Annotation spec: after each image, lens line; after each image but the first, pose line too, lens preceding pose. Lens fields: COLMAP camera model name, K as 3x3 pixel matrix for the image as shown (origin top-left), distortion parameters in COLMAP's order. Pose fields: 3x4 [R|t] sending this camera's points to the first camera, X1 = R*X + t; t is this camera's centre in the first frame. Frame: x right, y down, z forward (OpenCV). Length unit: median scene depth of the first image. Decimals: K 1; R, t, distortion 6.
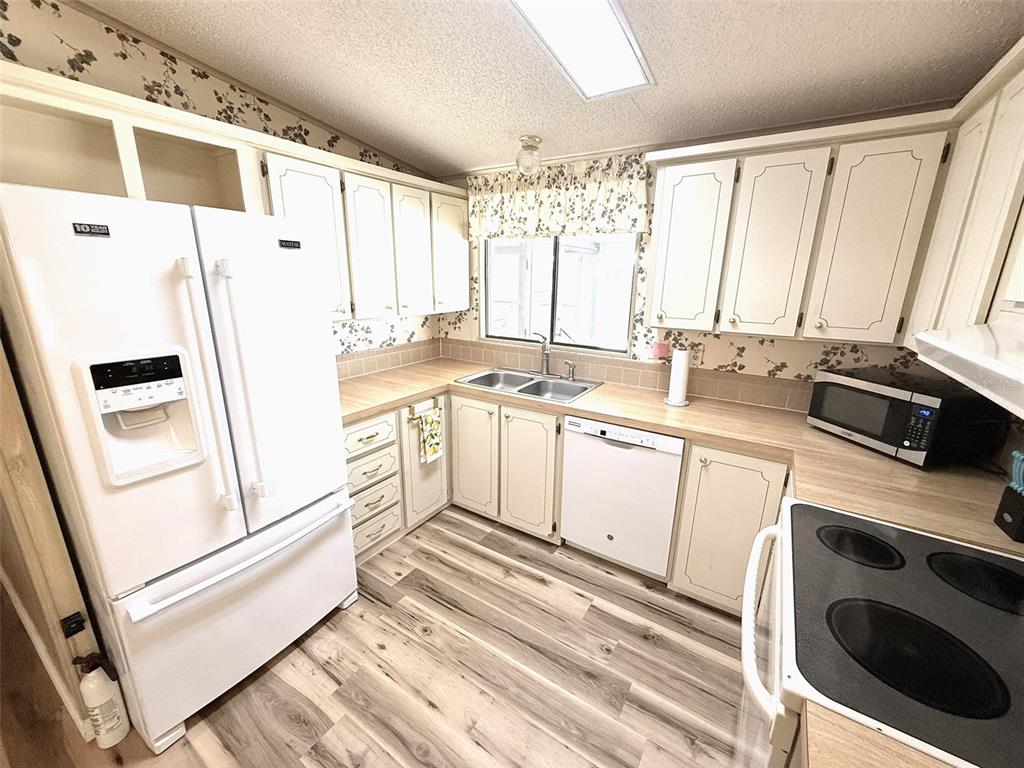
lens RADIAL K [[410.6, 0, 509.7], [0, 410.6, 385.6], [0, 0, 1]] dist [0.002021, -0.000028]
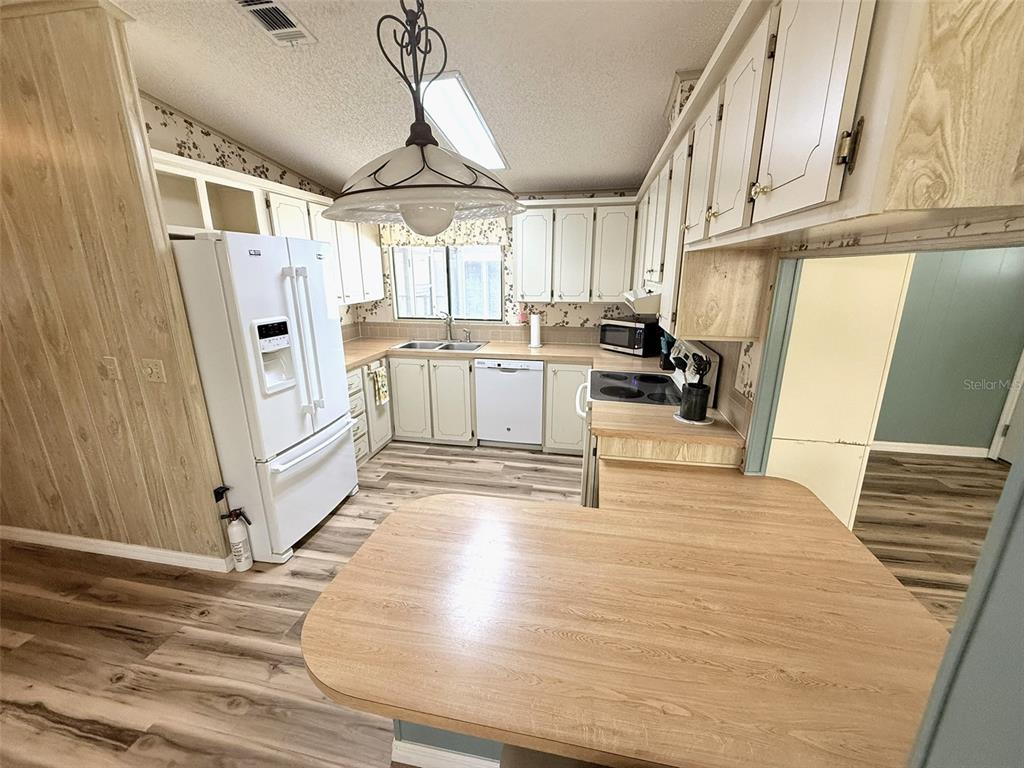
lens RADIAL K [[410.6, 0, 509.7], [0, 410.6, 385.6], [0, 0, 1]] dist [0.002021, -0.000028]
pose [[0.929070, -0.113941, 0.351918, -0.300484], [0.109851, 0.993444, 0.031641, 0.133925], [-0.353216, 0.009262, 0.935496, -0.532286]]
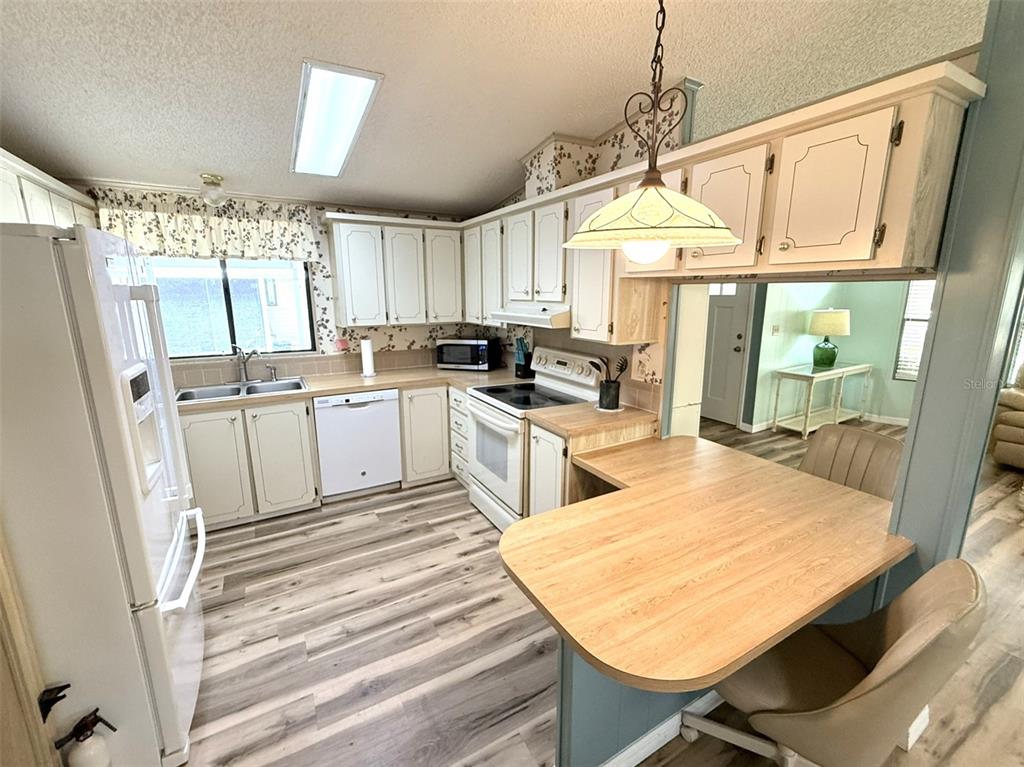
lens RADIAL K [[438.6, 0, 511.7], [0, 438.6, 384.9], [0, 0, 1]] dist [-0.000257, -0.000184]
pose [[0.458647, -0.198237, 0.866225, -0.738135], [0.236371, 0.966897, 0.096123, 0.044236], [-0.856605, 0.160664, 0.490322, -0.226179]]
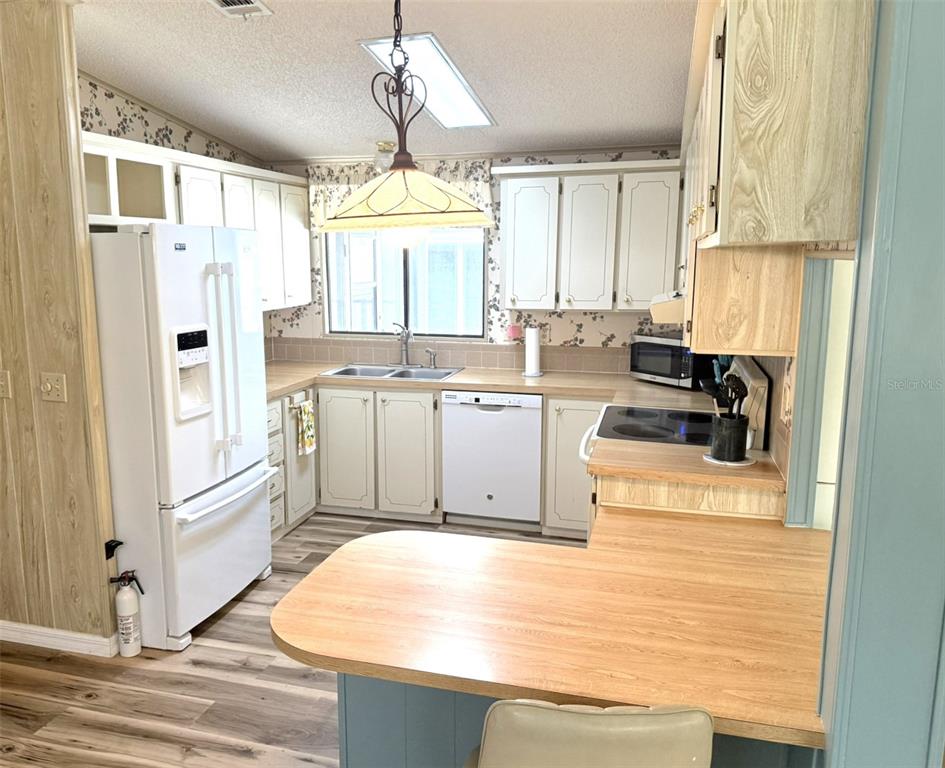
lens RADIAL K [[752.7, 0, 437.8], [0, 752.7, 386.7], [0, 0, 1]] dist [0.145898, -0.292035]
pose [[0.958345, -0.063675, 0.278425, -0.417763], [0.088671, 0.992993, -0.078113, 0.208419], [-0.271500, 0.099547, 0.957276, -0.899556]]
